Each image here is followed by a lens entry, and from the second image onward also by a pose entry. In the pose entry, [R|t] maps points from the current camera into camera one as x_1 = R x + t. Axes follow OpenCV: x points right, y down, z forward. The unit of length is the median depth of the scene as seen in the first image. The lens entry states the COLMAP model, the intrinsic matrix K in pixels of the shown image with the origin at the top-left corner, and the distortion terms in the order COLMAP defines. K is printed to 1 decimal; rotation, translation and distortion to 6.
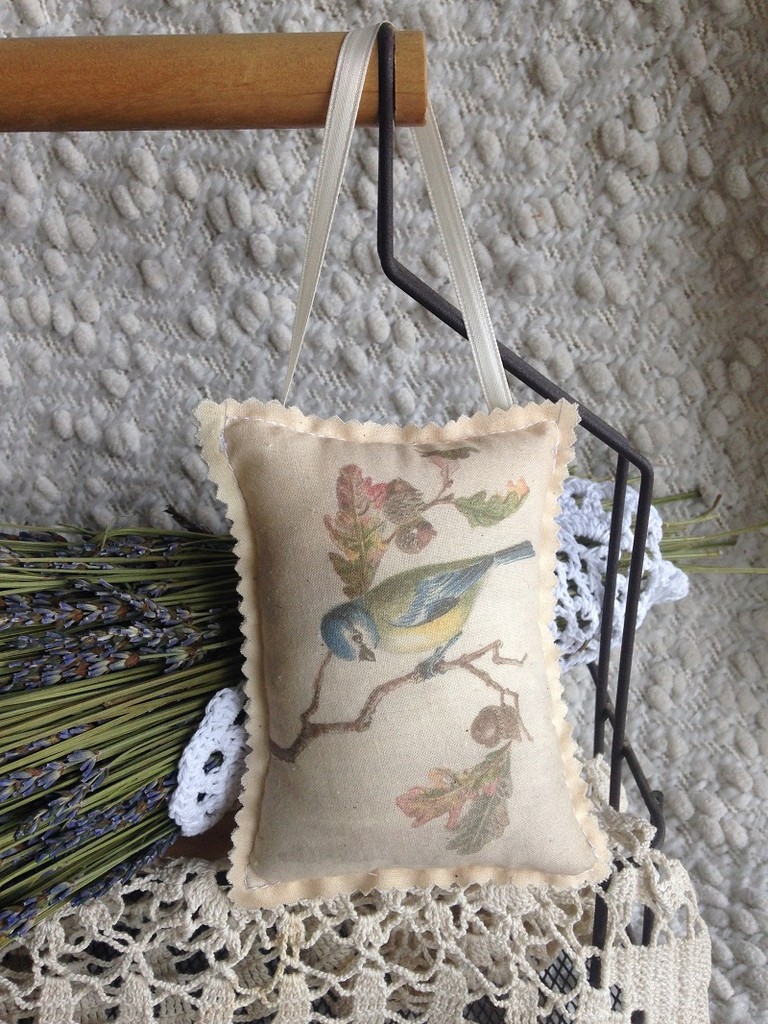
lens RADIAL K [[962.0, 0, 380.9], [0, 962.0, 514.6], [0, 0, 1]] dist [0.204221, -0.353906]
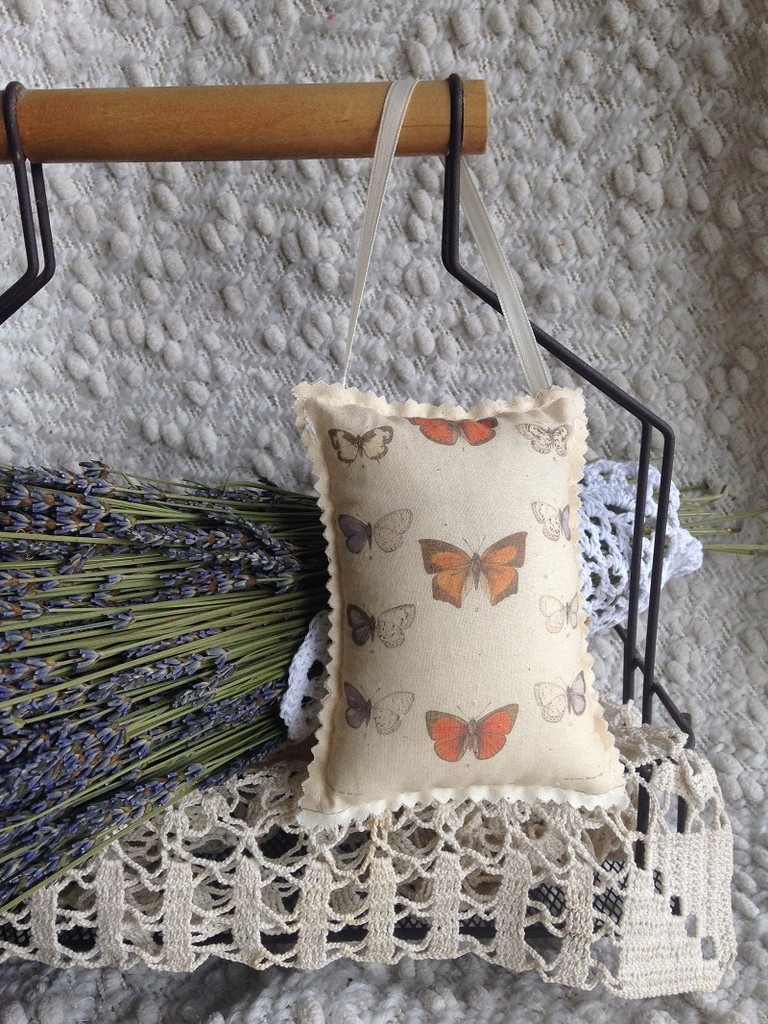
lens RADIAL K [[967.7, 0, 377.7], [0, 967.7, 516.8], [0, 0, 1]] dist [0.207670, -0.357853]
pose [[0.999926, -0.009563, 0.007561, -0.073299], [0.010196, 0.995999, -0.088785, 0.123782], [-0.006682, 0.088856, 0.996022, -0.149359]]
